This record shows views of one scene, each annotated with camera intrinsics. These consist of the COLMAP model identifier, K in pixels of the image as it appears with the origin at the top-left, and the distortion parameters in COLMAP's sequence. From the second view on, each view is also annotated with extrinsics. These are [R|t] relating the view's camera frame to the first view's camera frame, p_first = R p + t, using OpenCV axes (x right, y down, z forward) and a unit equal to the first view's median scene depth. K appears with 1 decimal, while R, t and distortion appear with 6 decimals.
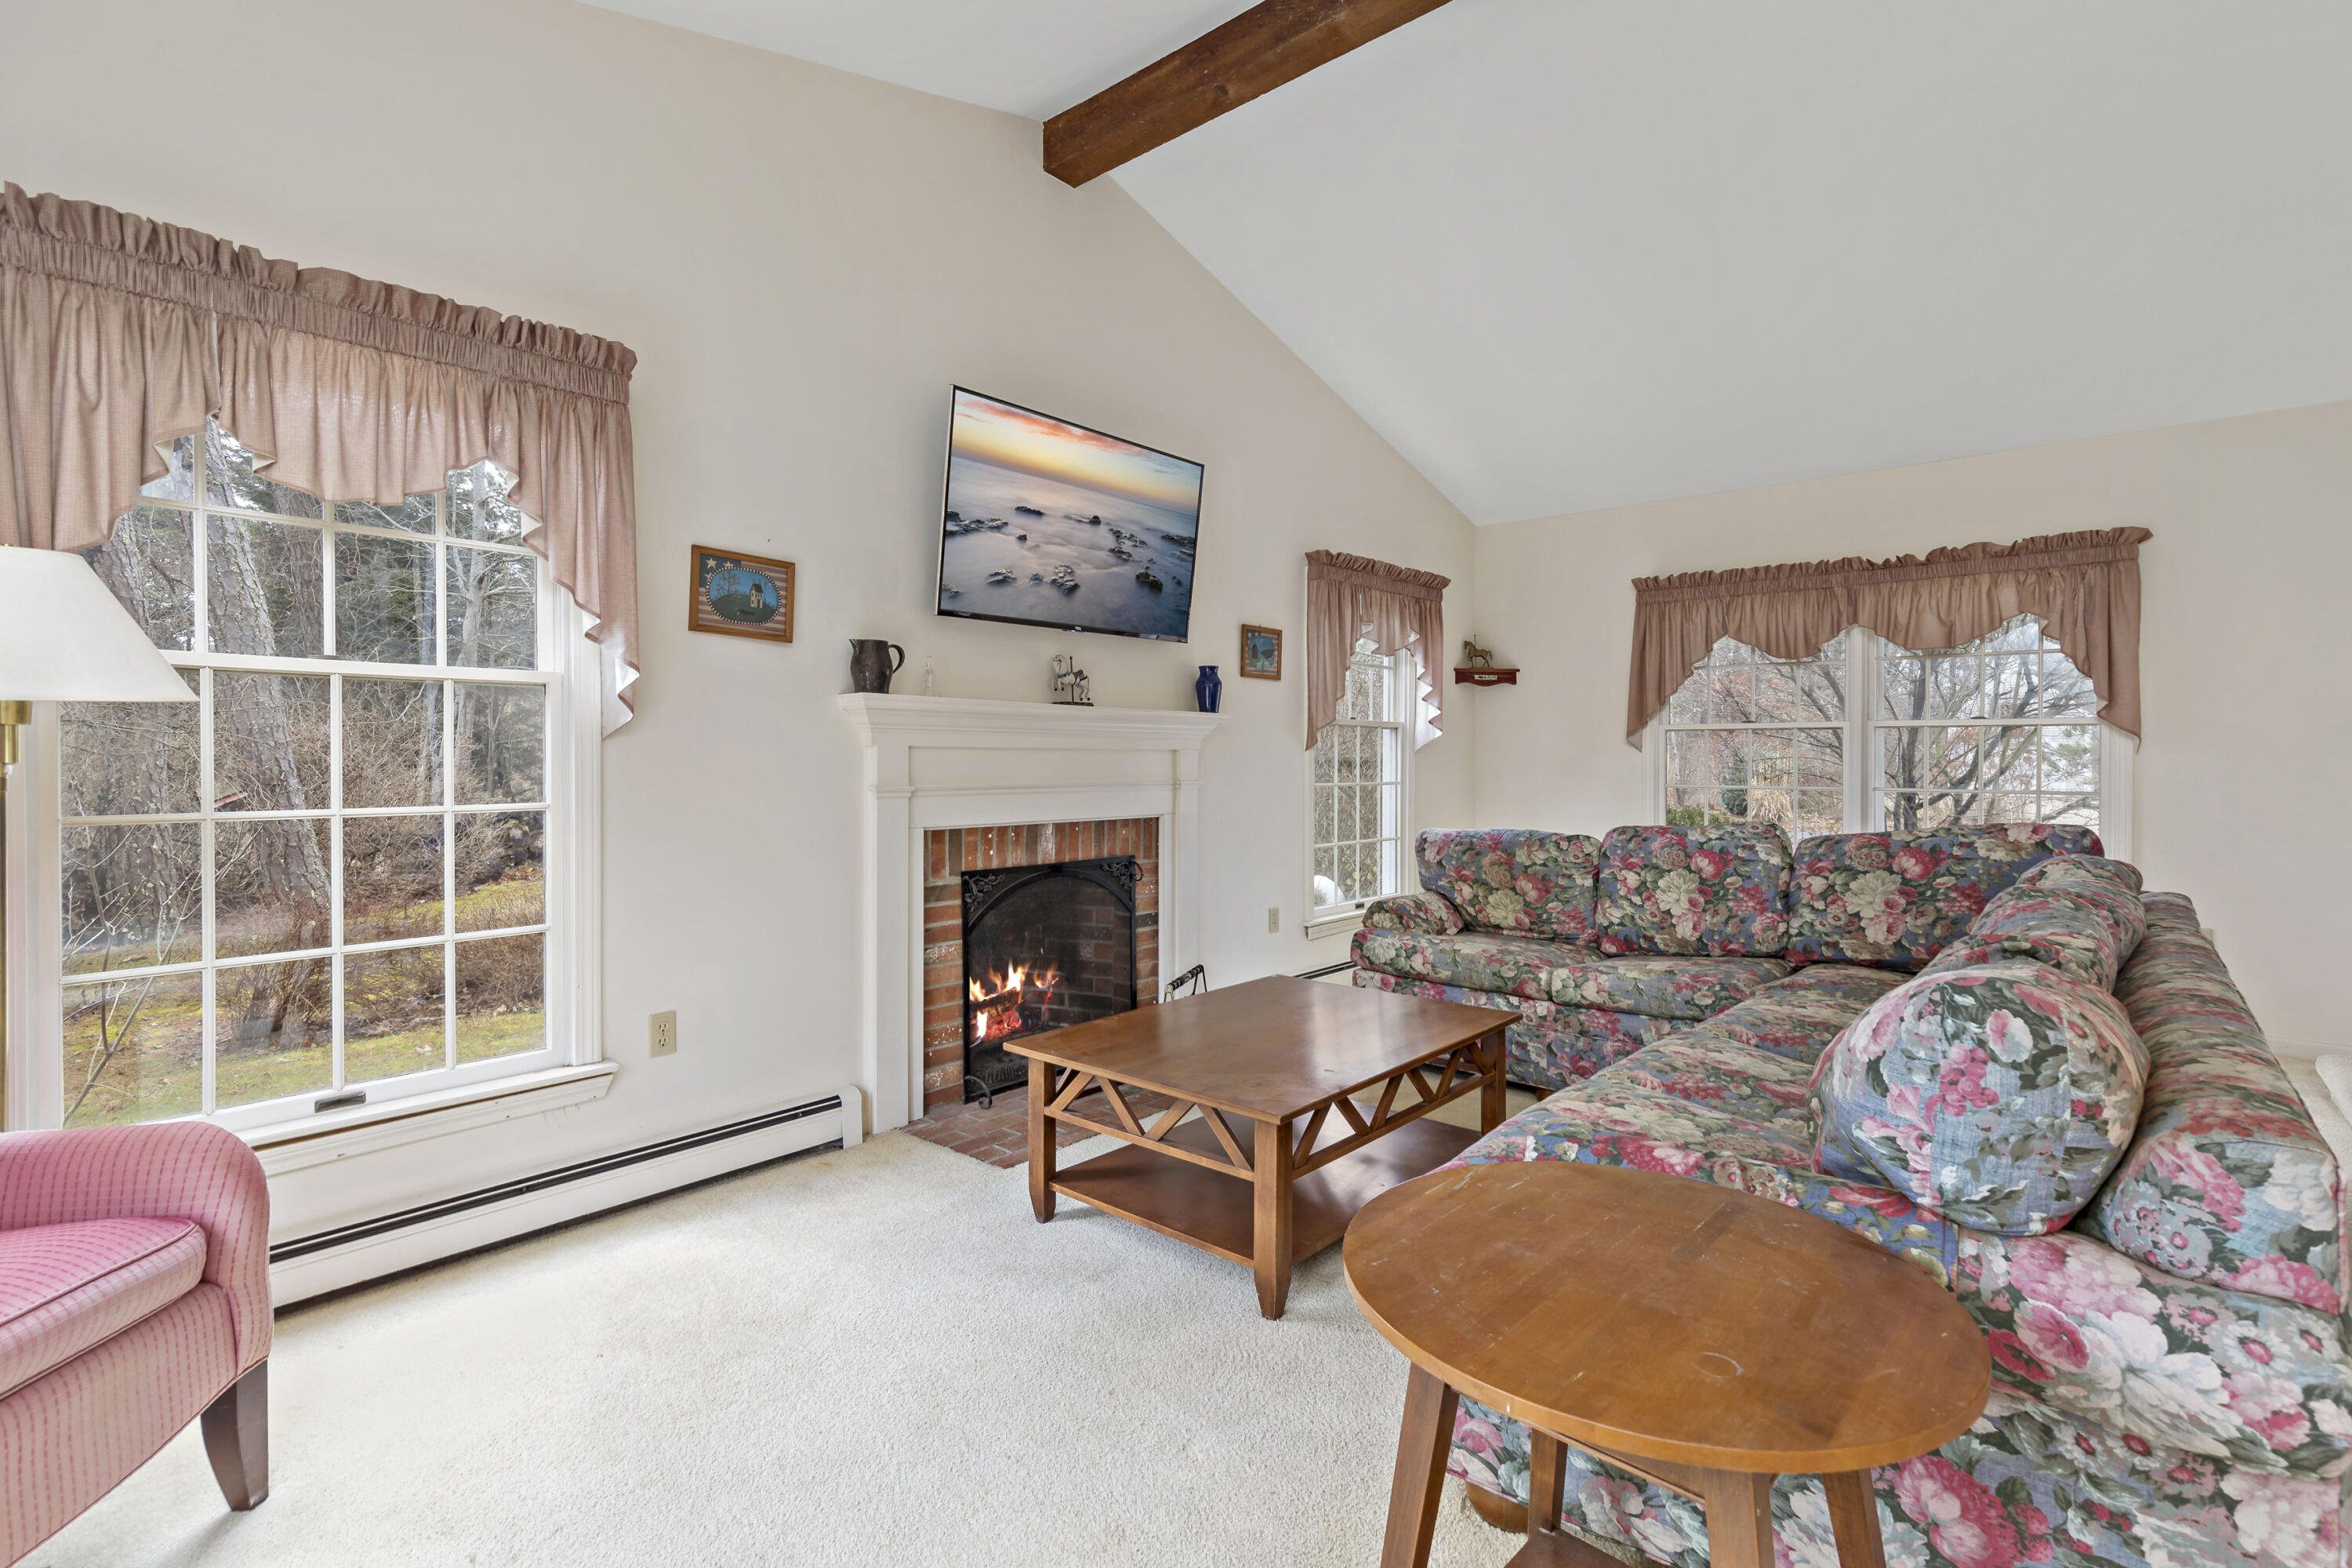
lens RADIAL K [[1093.0, 0, 1206.5], [0, 1093.0, 777.6], [0, 0, 1]] dist [0.014716, -0.000020]
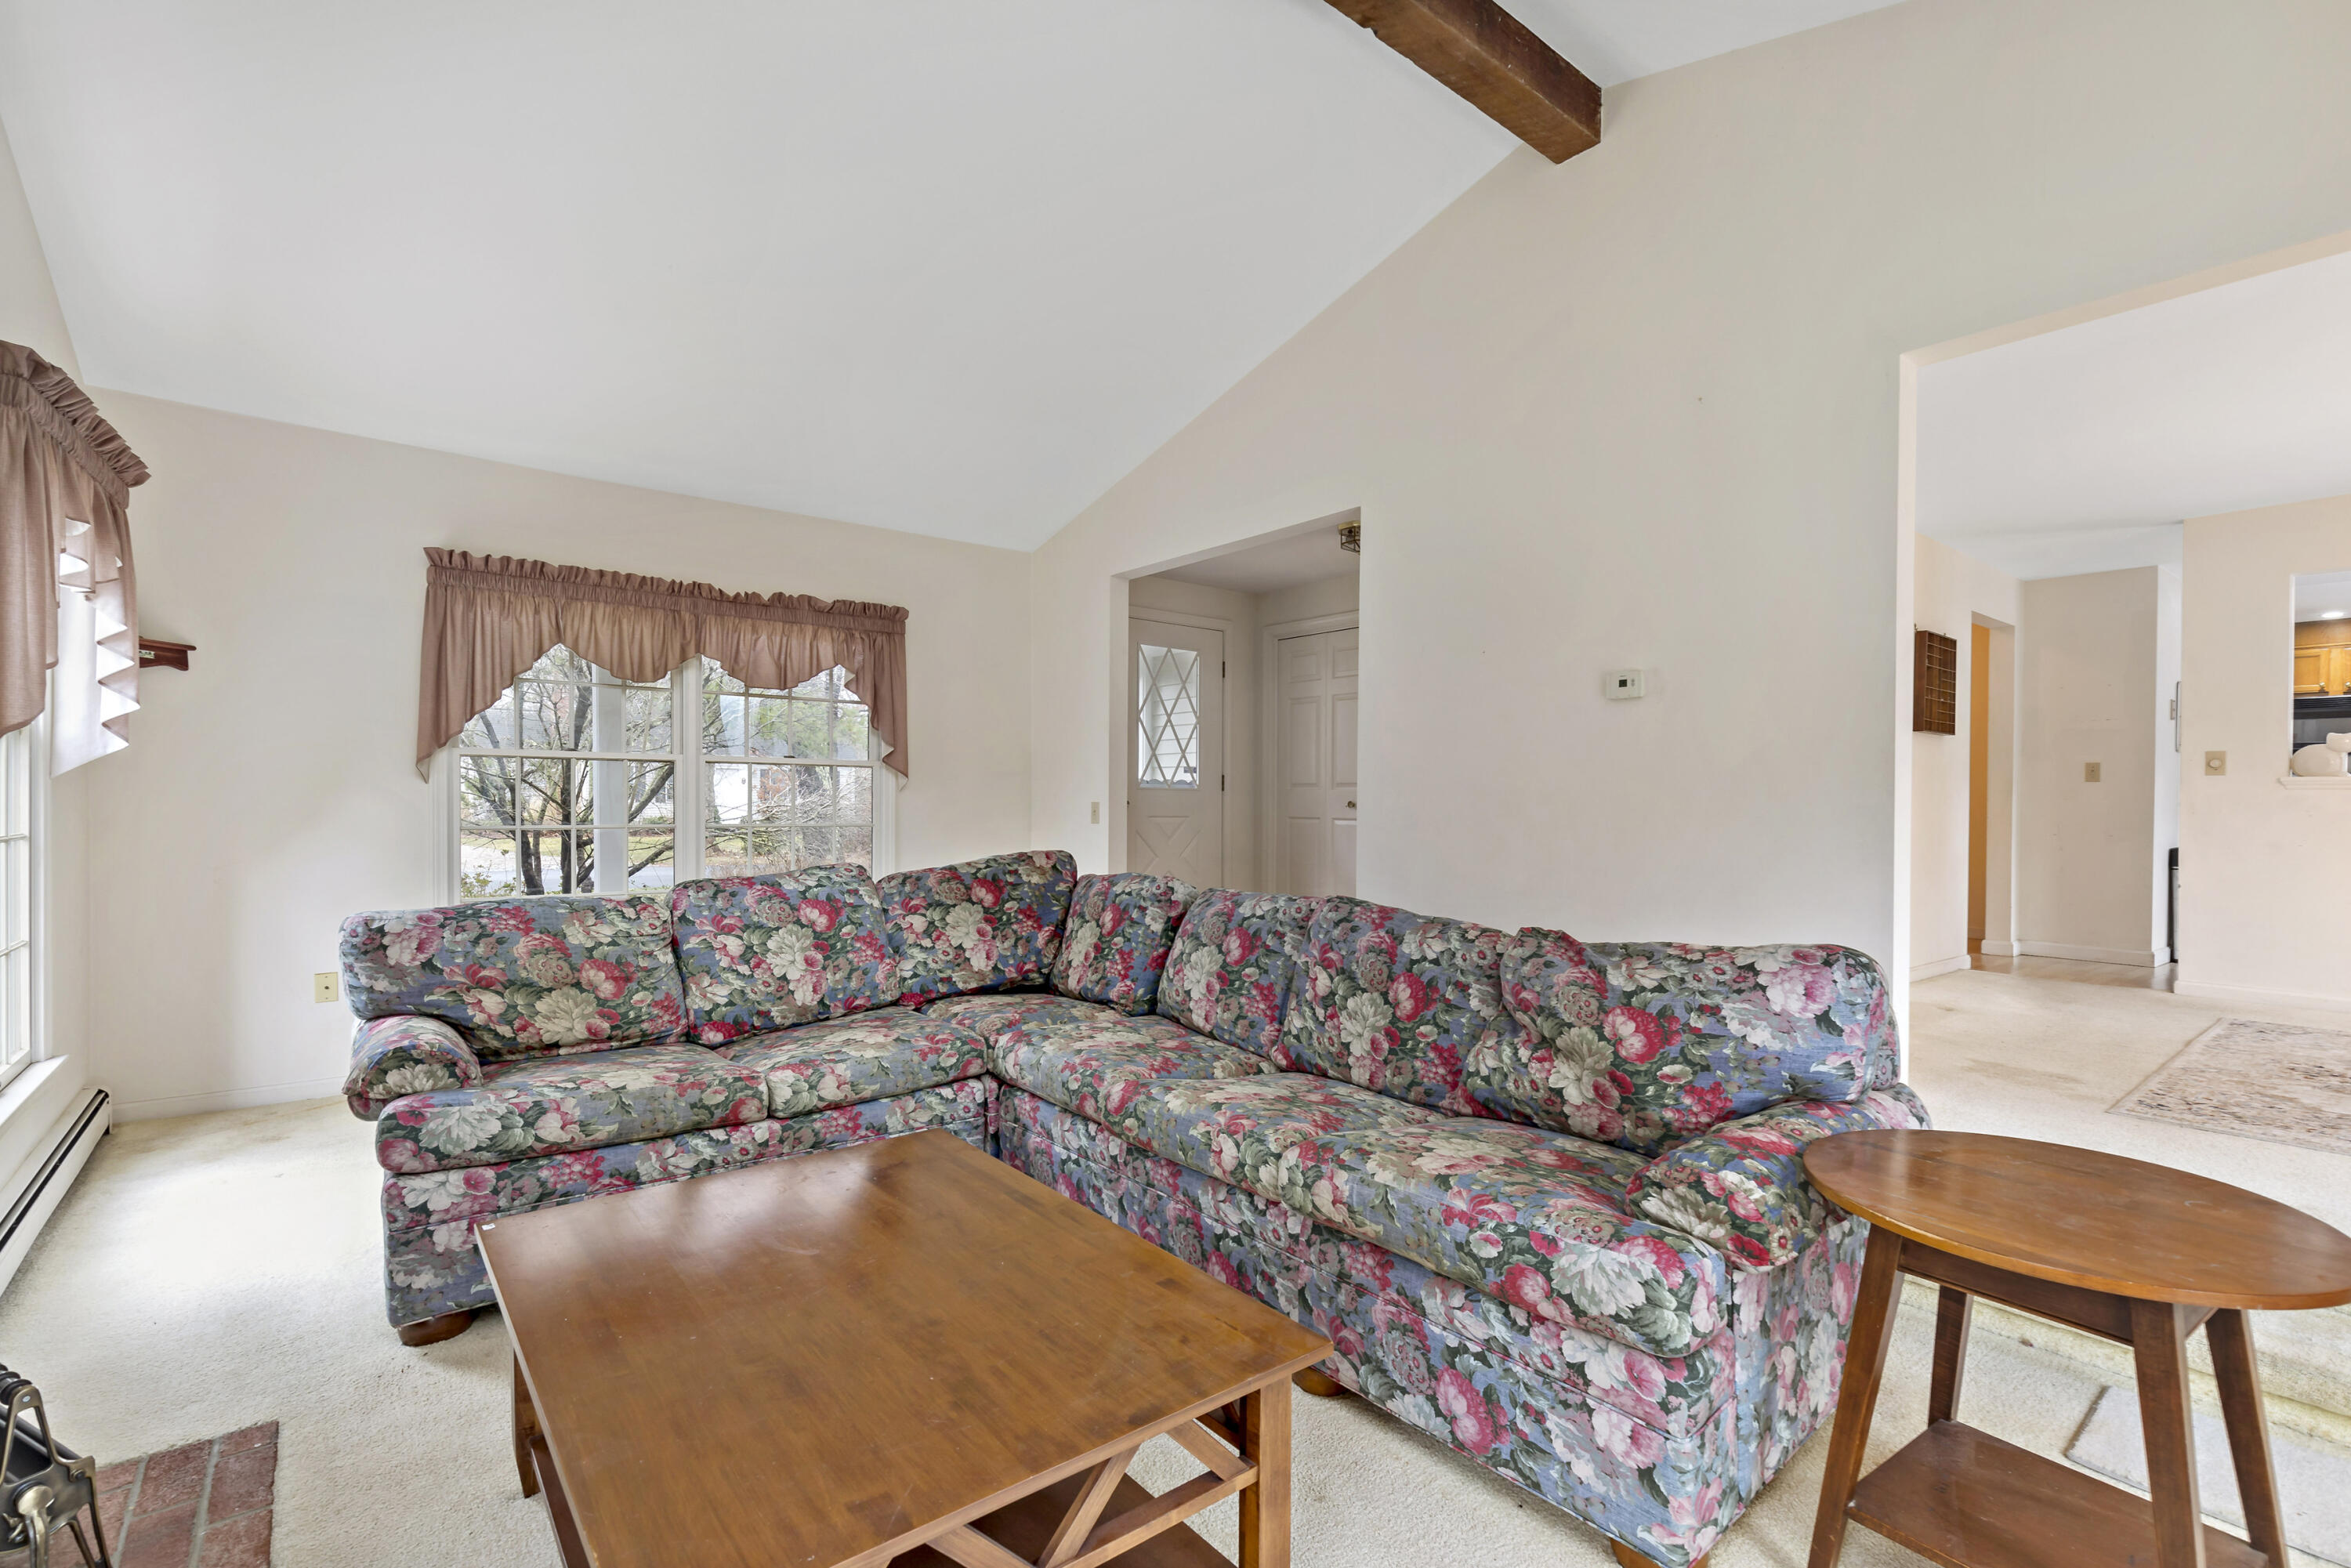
lens RADIAL K [[1077.0, 0, 1175.8], [0, 1077.0, 807.3], [0, 0, 1]] dist [0.003968, -0.000071]
pose [[0.195692, -0.008396, 0.980629, -0.358974], [0.008401, 0.999941, 0.006885, -0.012327], [-0.980629, 0.006891, 0.195751, 0.587097]]
